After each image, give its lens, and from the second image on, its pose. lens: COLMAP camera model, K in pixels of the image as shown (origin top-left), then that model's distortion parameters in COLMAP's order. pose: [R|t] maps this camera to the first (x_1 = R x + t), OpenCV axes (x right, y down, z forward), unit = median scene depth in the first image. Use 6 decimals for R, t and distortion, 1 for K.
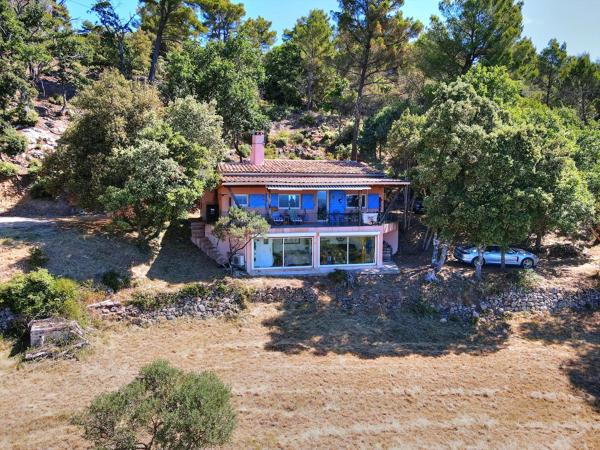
lens RADIAL K [[443.2, 0, 303.9], [0, 443.2, 224.4], [0, 0, 1]] dist [0.005499, 0.008666]
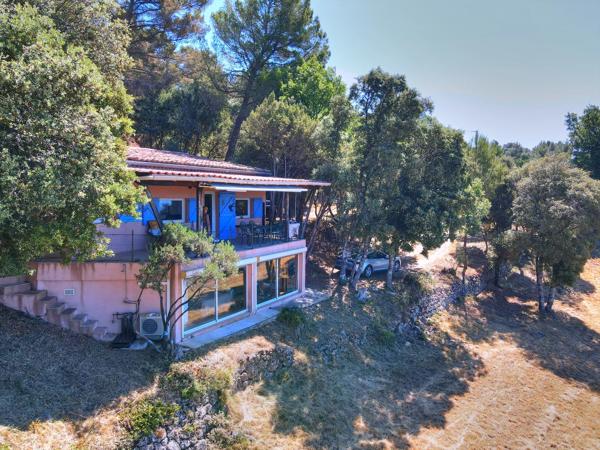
lens RADIAL K [[434.6, 0, 300.0], [0, 434.6, 225.0], [0, 0, 1]] dist [-0.002418, -0.001413]
pose [[0.678783, -0.044588, 0.732984, -0.445727], [0.050331, 0.998633, 0.014139, -0.039445], [-0.732612, 0.027295, 0.680099, 0.580924]]
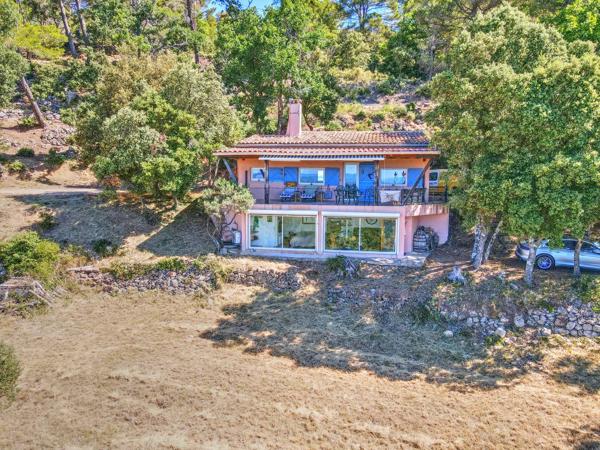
lens RADIAL K [[443.2, 0, 303.9], [0, 443.2, 224.4], [0, 0, 1]] dist [0.005499, 0.008666]
pose [[0.919605, 0.050497, -0.389585, 0.381849], [-0.039008, 0.998541, 0.037353, 0.014763], [0.390903, -0.019153, 0.920233, 0.224311]]
